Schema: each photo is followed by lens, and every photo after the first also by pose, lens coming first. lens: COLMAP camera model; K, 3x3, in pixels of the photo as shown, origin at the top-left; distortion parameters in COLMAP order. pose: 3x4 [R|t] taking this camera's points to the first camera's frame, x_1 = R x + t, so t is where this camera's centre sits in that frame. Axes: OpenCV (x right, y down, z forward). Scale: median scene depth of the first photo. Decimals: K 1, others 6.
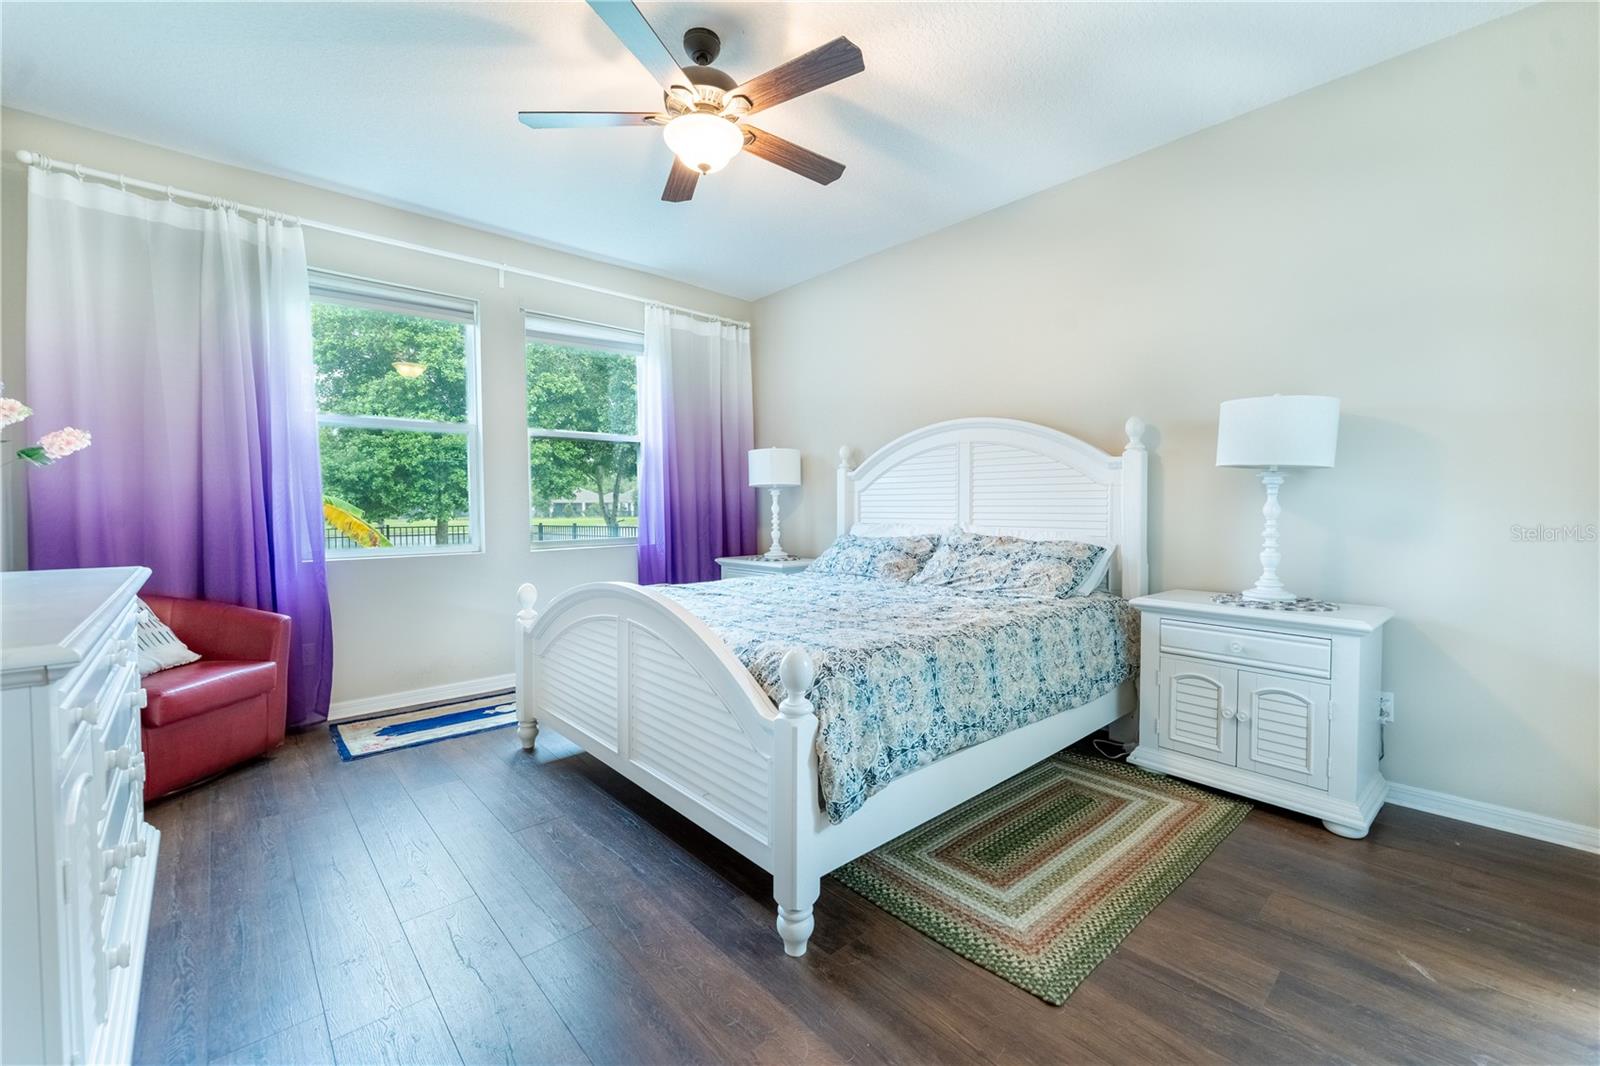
lens RADIAL K [[650.7, 0, 807.6], [0, 650.7, 525.5], [0, 0, 1]] dist [-0.001420, -0.000249]
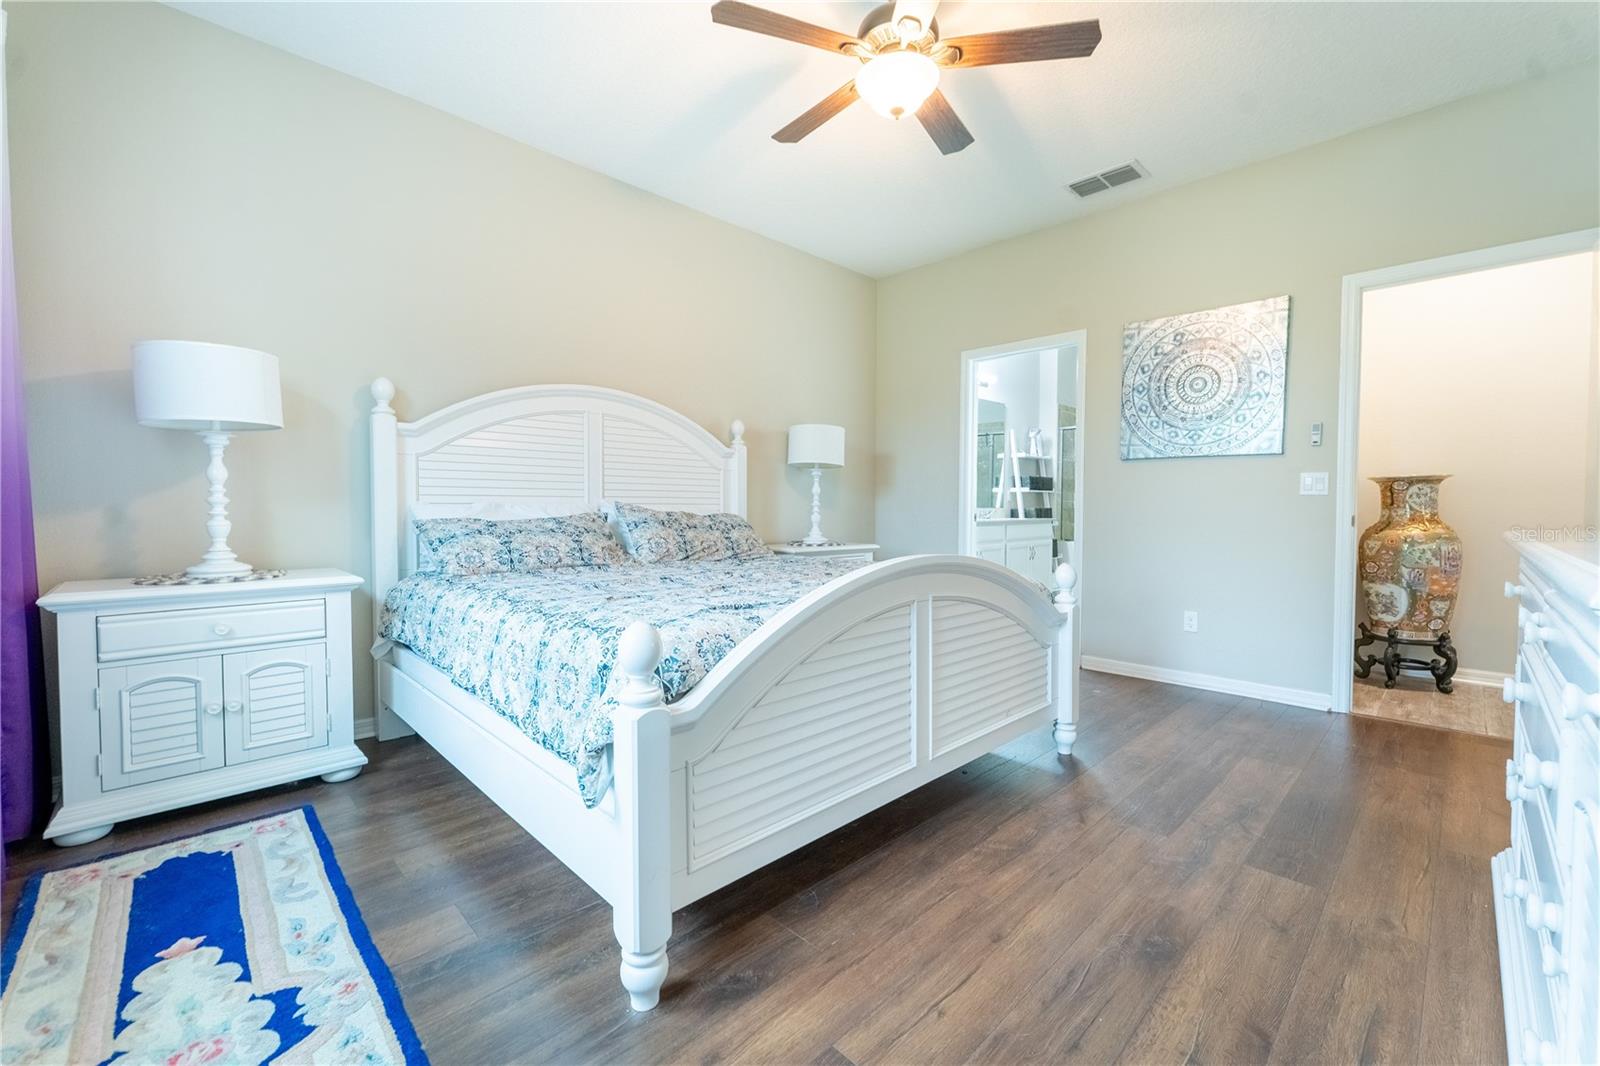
lens RADIAL K [[650.7, 0, 807.6], [0, 650.7, 525.5], [0, 0, 1]] dist [-0.001420, -0.000249]
pose [[-0.036446, -0.056190, 0.997755, -0.574328], [-0.003777, 0.998419, 0.056089, -0.015426], [-0.999328, -0.001724, -0.036601, 0.587118]]
